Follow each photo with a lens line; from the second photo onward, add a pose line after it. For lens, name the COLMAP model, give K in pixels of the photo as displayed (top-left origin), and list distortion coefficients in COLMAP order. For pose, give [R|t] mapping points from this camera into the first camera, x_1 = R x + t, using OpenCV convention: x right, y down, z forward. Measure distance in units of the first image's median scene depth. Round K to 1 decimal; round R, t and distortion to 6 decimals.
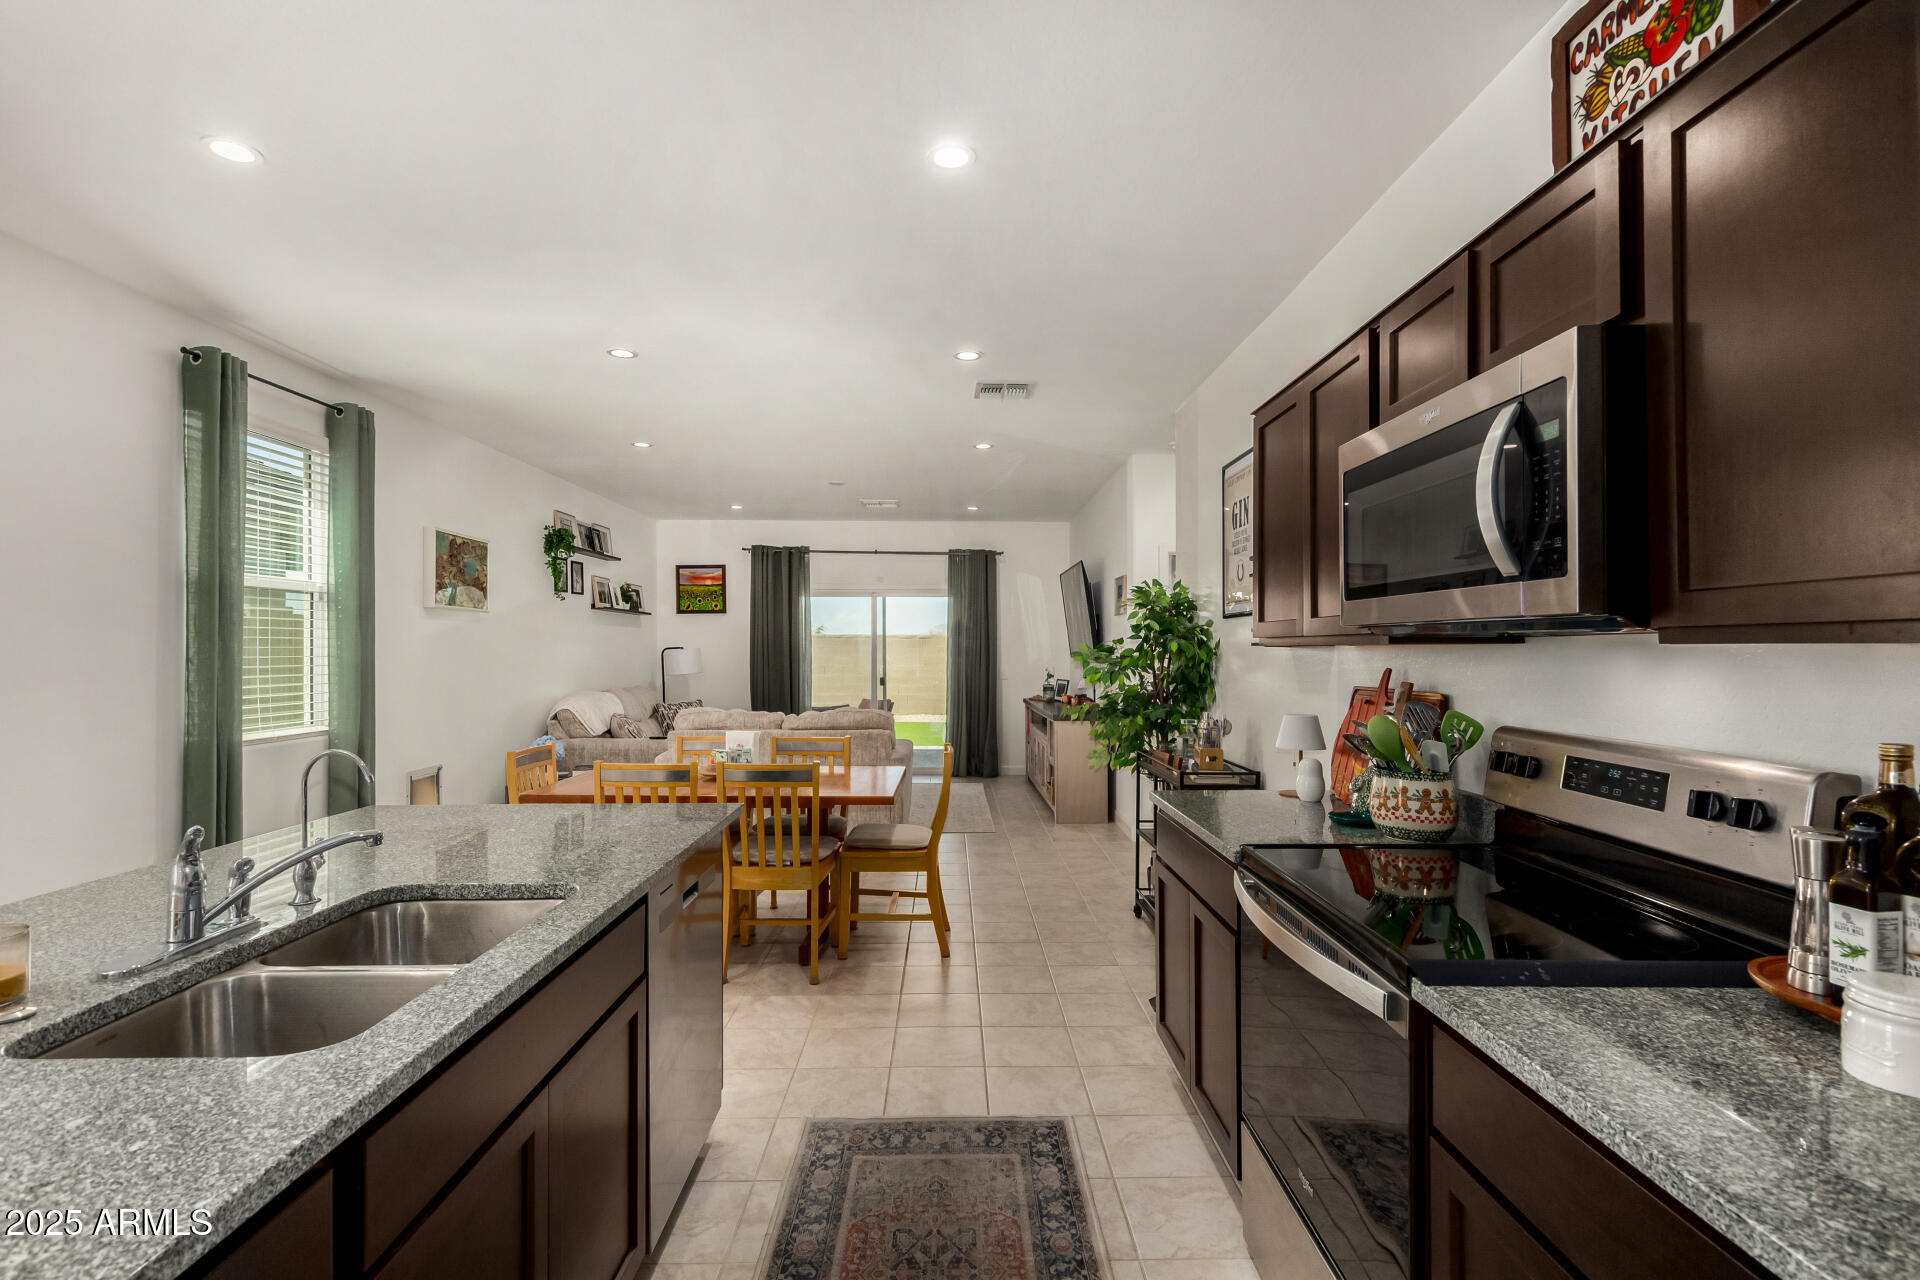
lens RADIAL K [[884.5, 0, 947.9], [0, 884.5, 641.4], [0, 0, 1]] dist [0.018160, -0.007268]
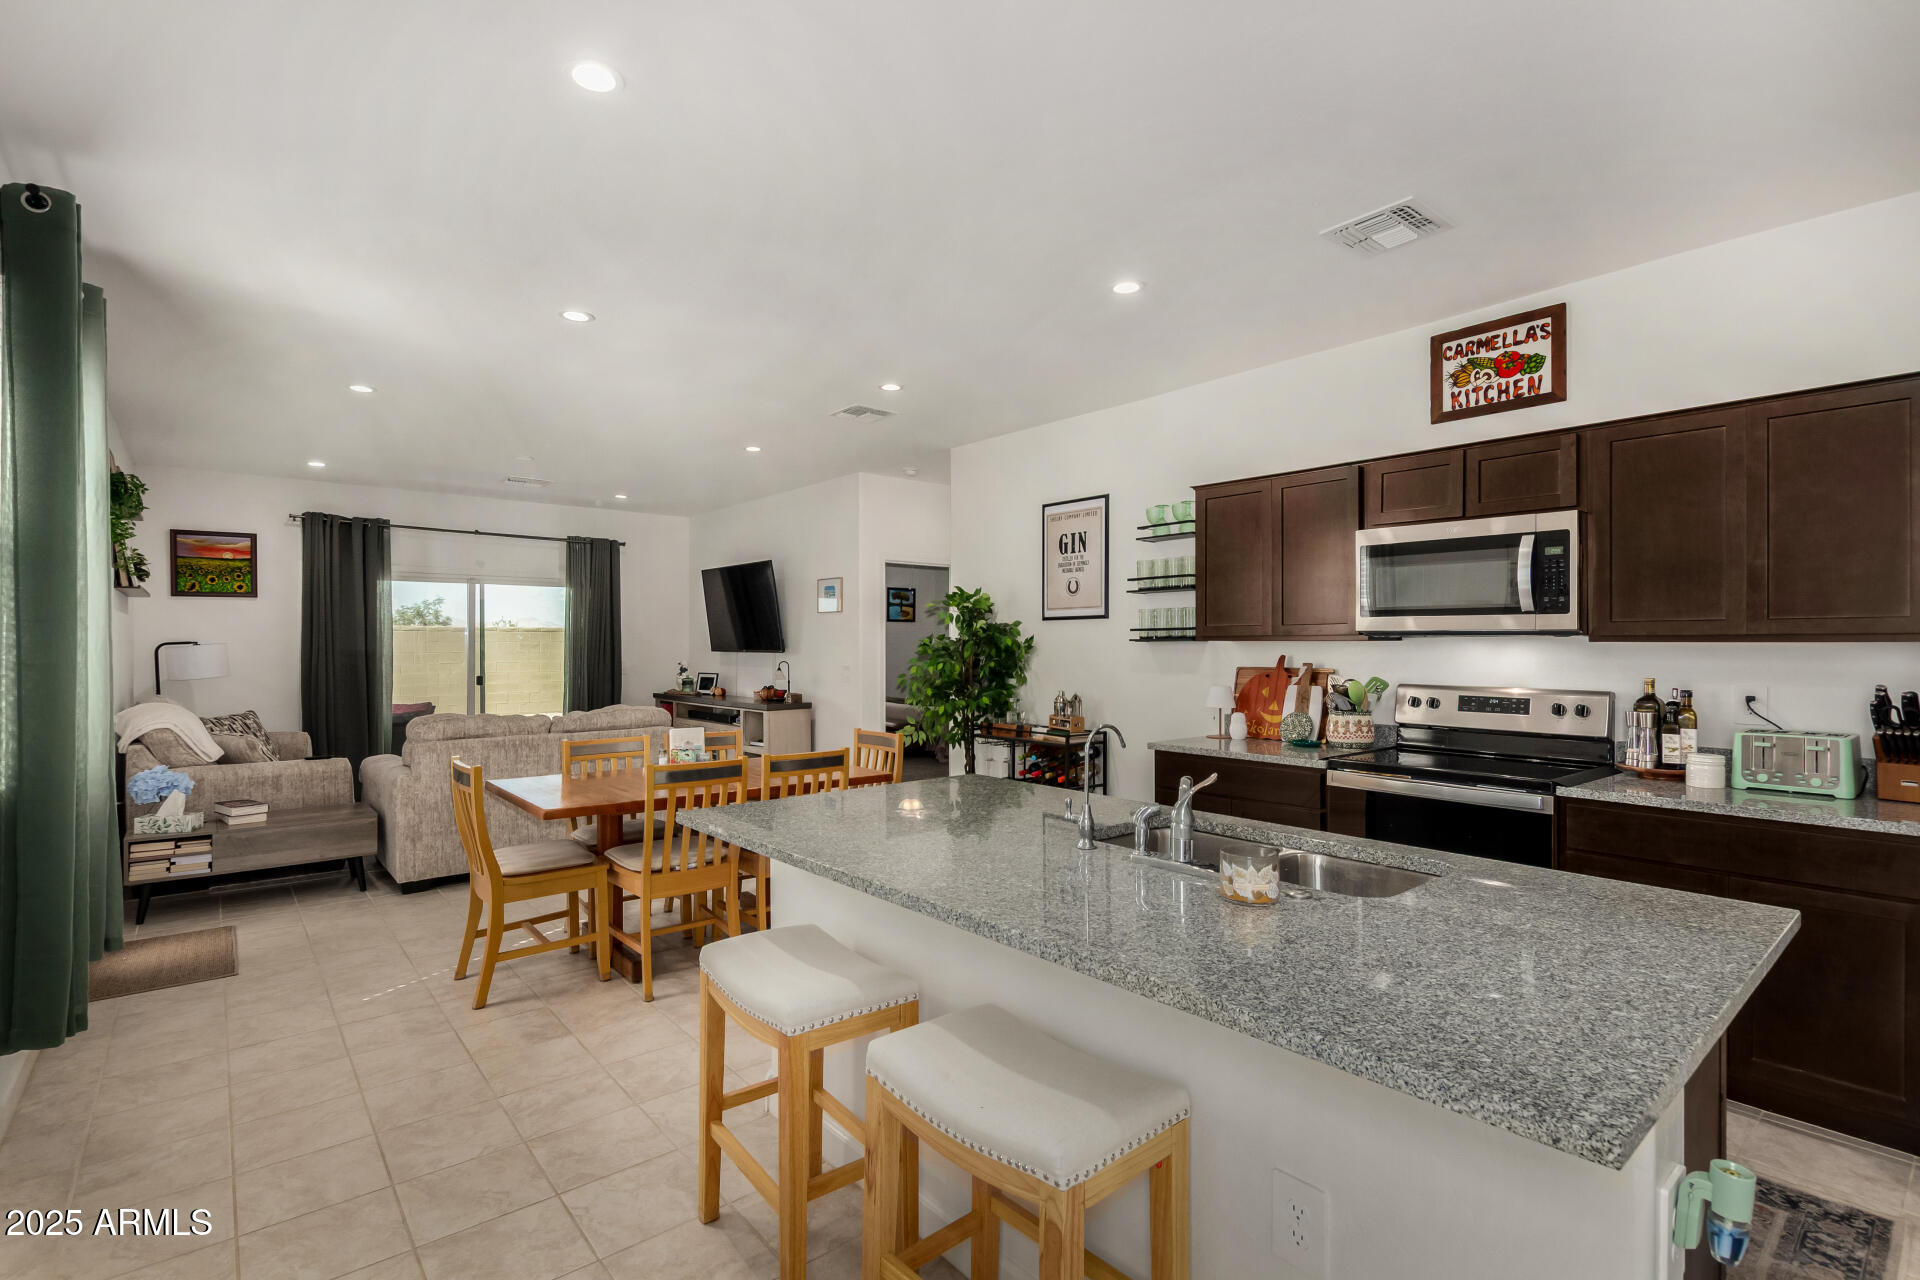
lens RADIAL K [[884.5, 0, 947.9], [0, 884.5, 641.4], [0, 0, 1]] dist [0.018160, -0.007268]
pose [[0.776852, -0.001700, 0.629681, -0.603497], [-0.003410, 0.999970, 0.006906, -0.002685], [-0.629674, -0.007512, 0.776823, 0.056870]]
